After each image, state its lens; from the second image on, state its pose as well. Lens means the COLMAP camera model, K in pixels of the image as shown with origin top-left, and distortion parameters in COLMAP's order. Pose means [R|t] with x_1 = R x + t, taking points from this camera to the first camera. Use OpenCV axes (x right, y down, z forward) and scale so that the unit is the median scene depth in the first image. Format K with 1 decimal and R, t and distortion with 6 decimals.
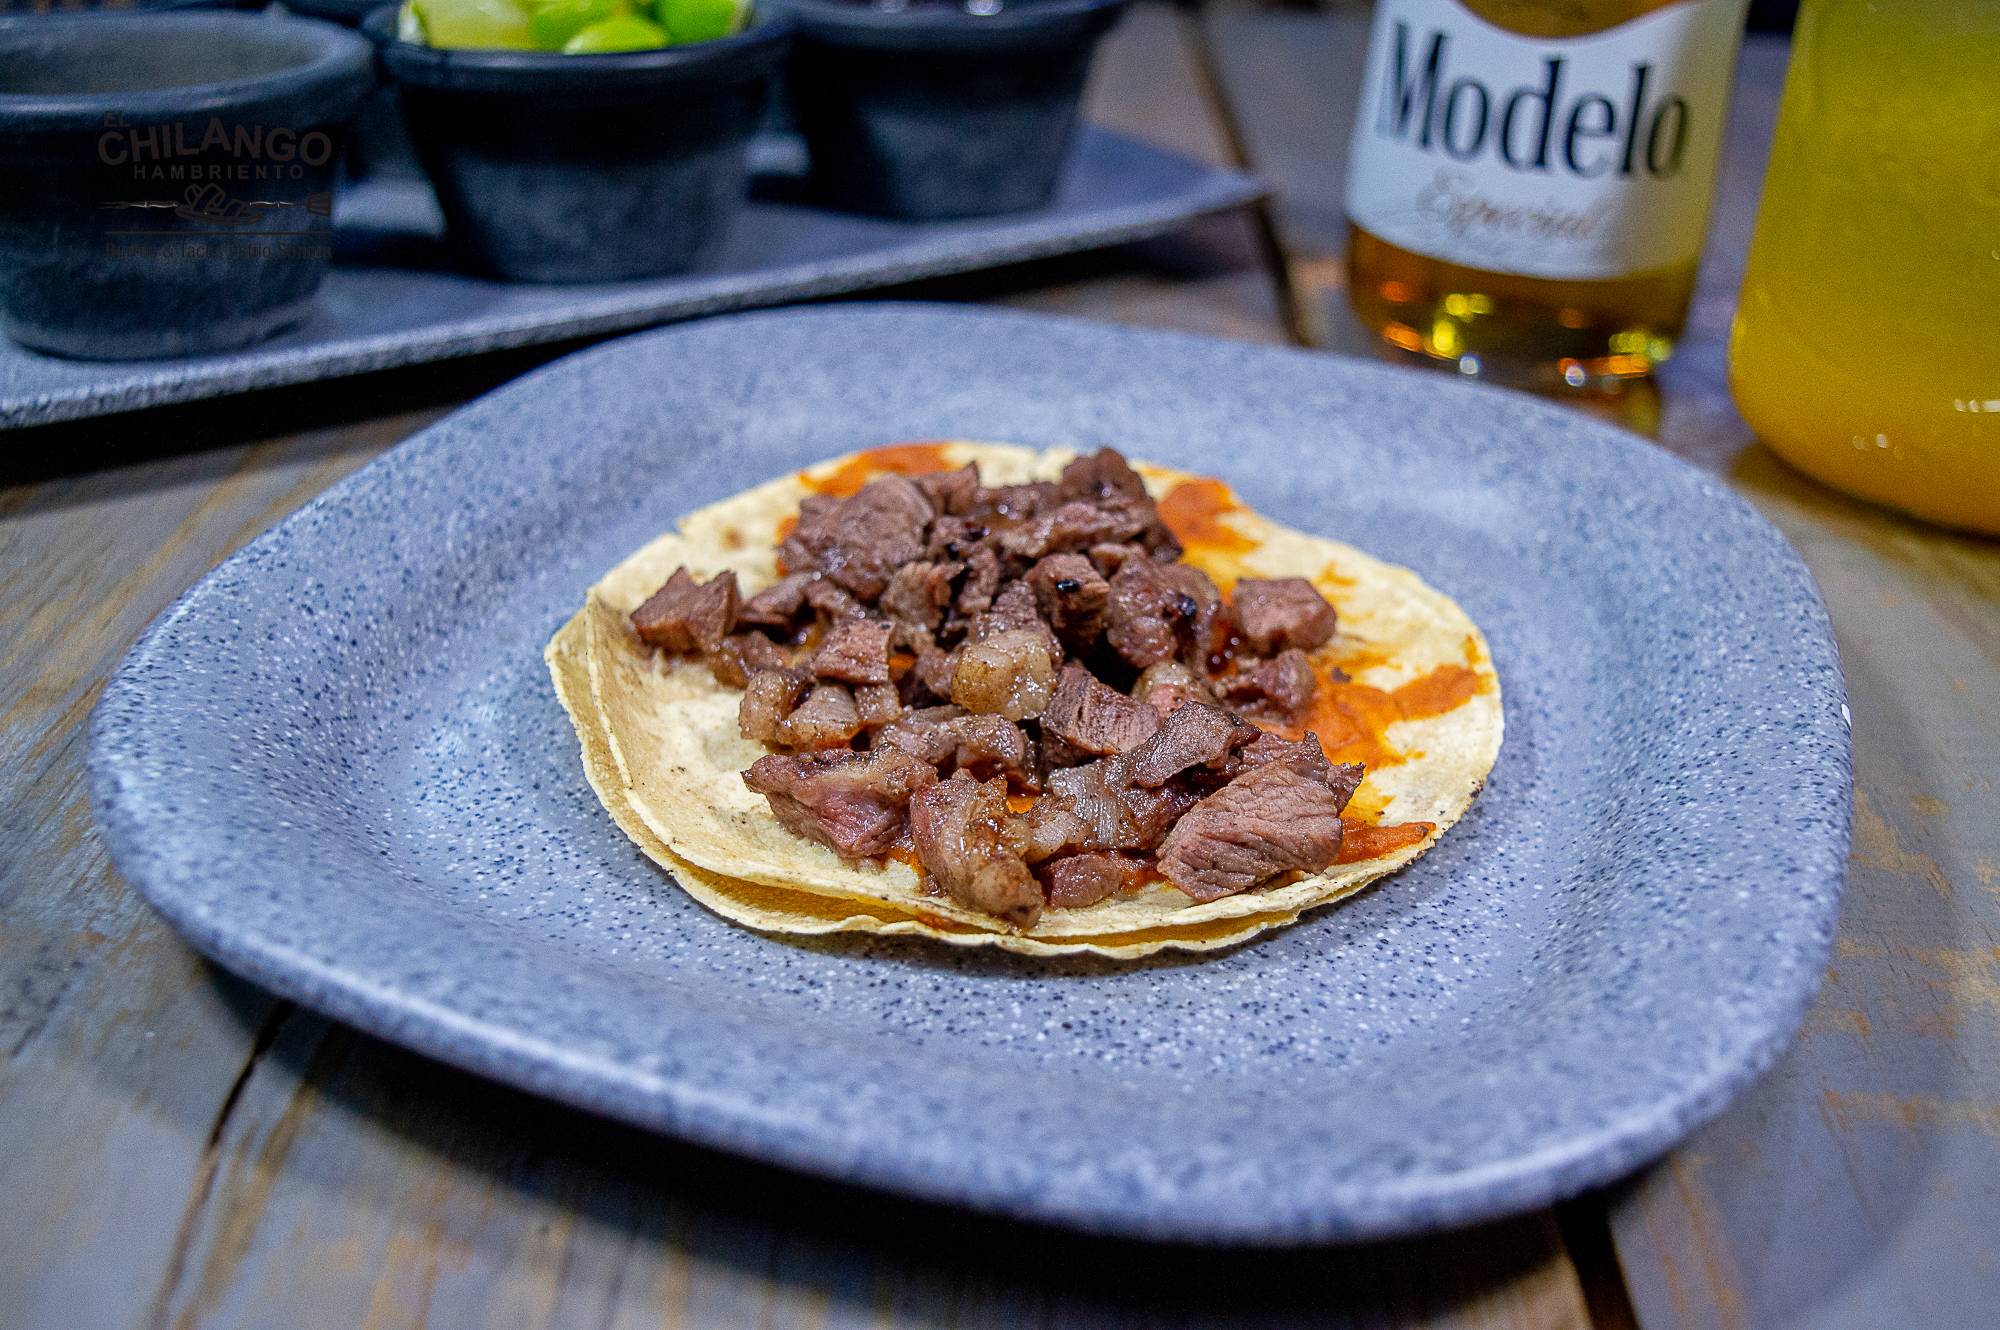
lens RADIAL K [[2084.4, 0, 1000.0], [0, 2084.4, 665.0], [0, 0, 1]] dist [-0.083008, -0.003507]
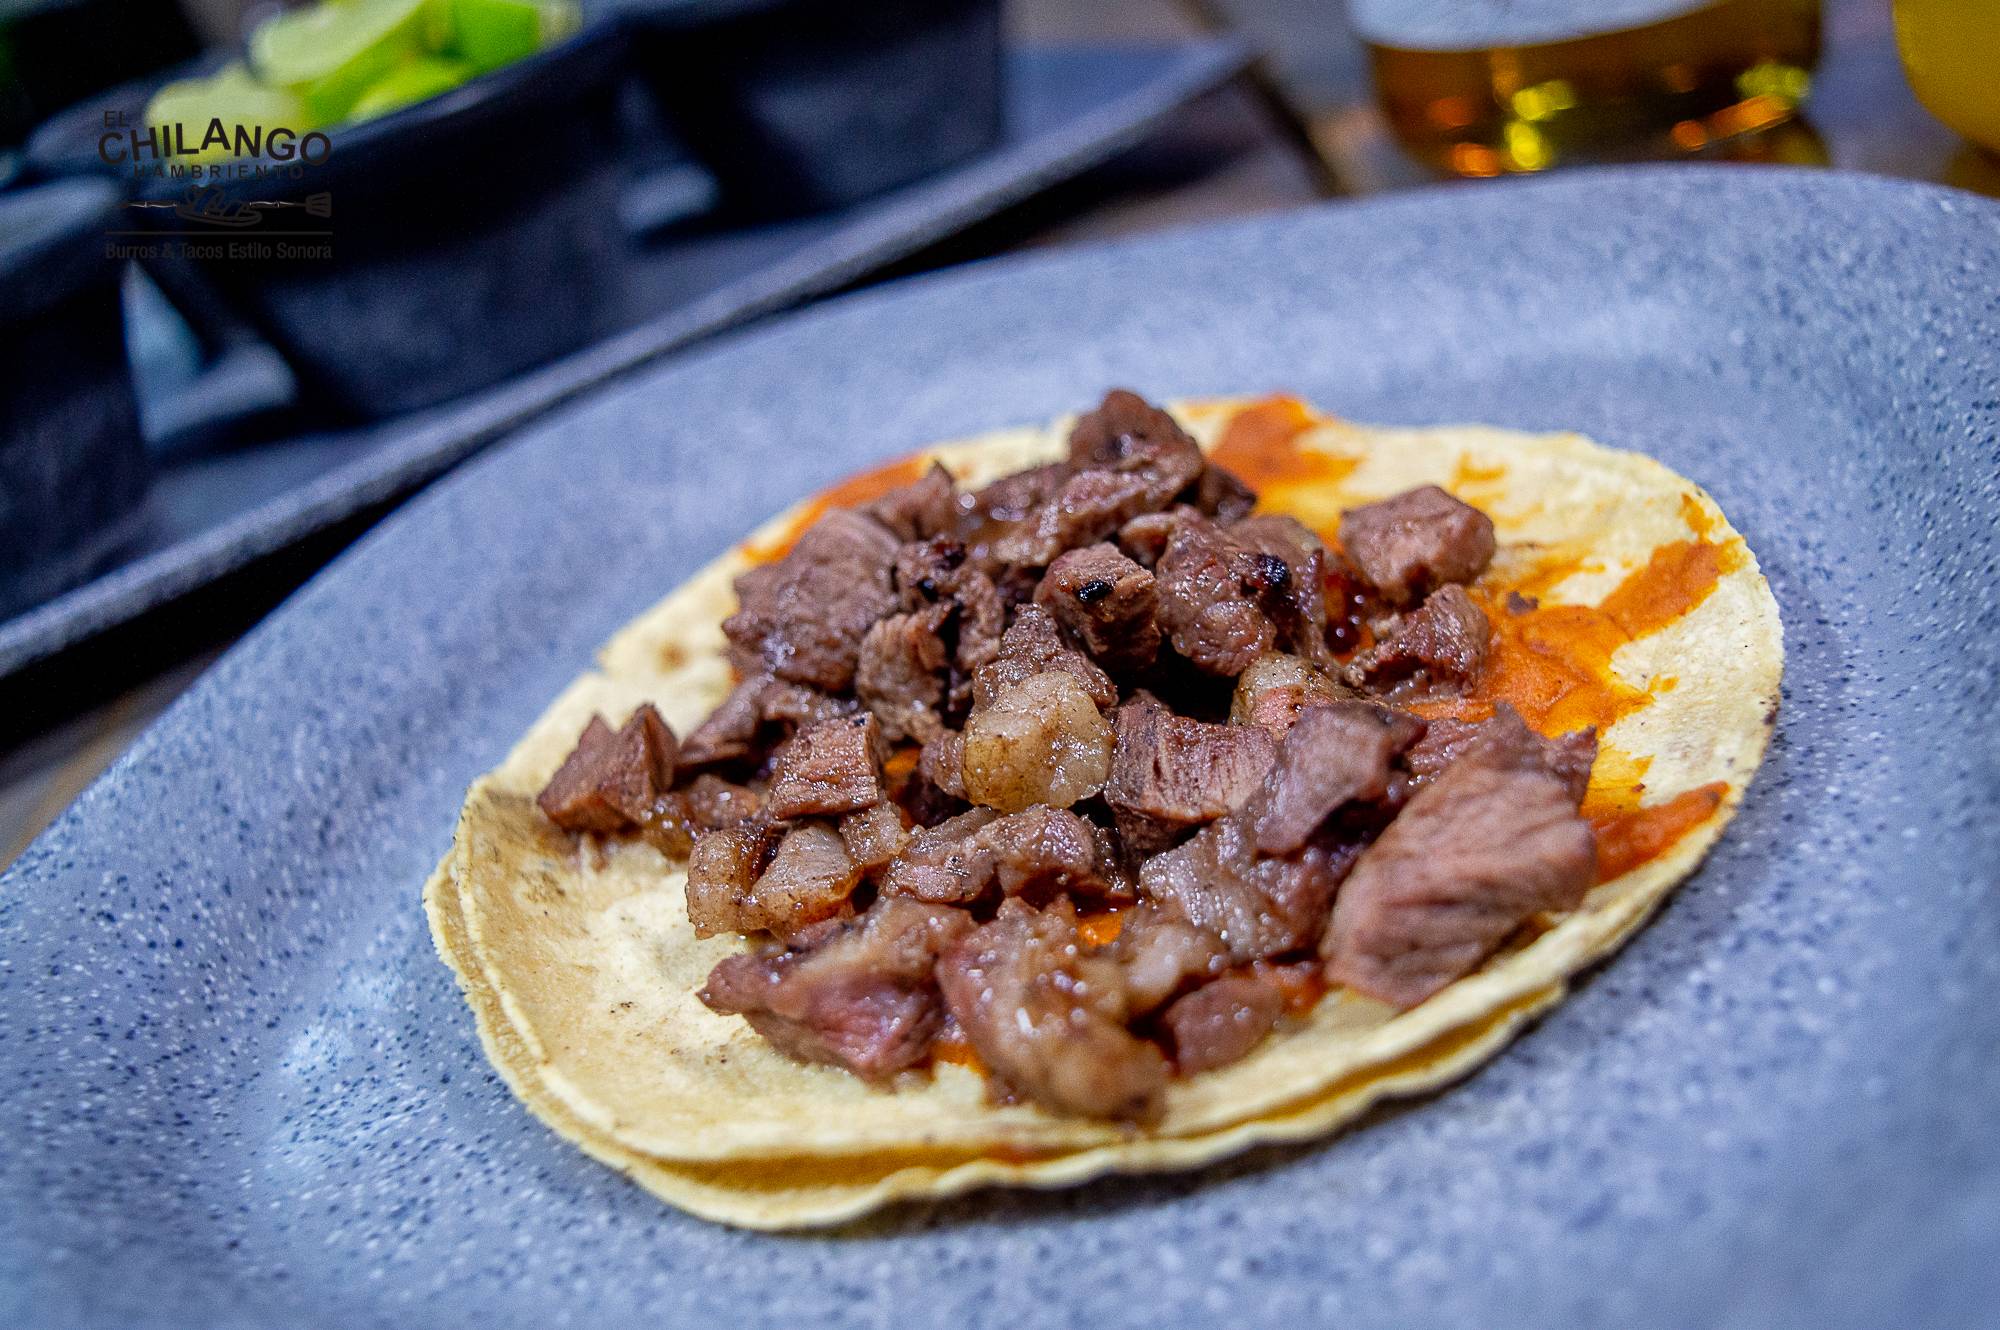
lens RADIAL K [[2079.7, 0, 1000.0], [0, 2079.7, 665.0], [0, 0, 1]] dist [-0.087410, 0.008244]
pose [[0.956471, -0.279903, -0.082565, 0.051333], [0.278153, 0.959996, -0.032224, -0.001377], [0.088281, 0.007856, 0.996065, 0.313940]]
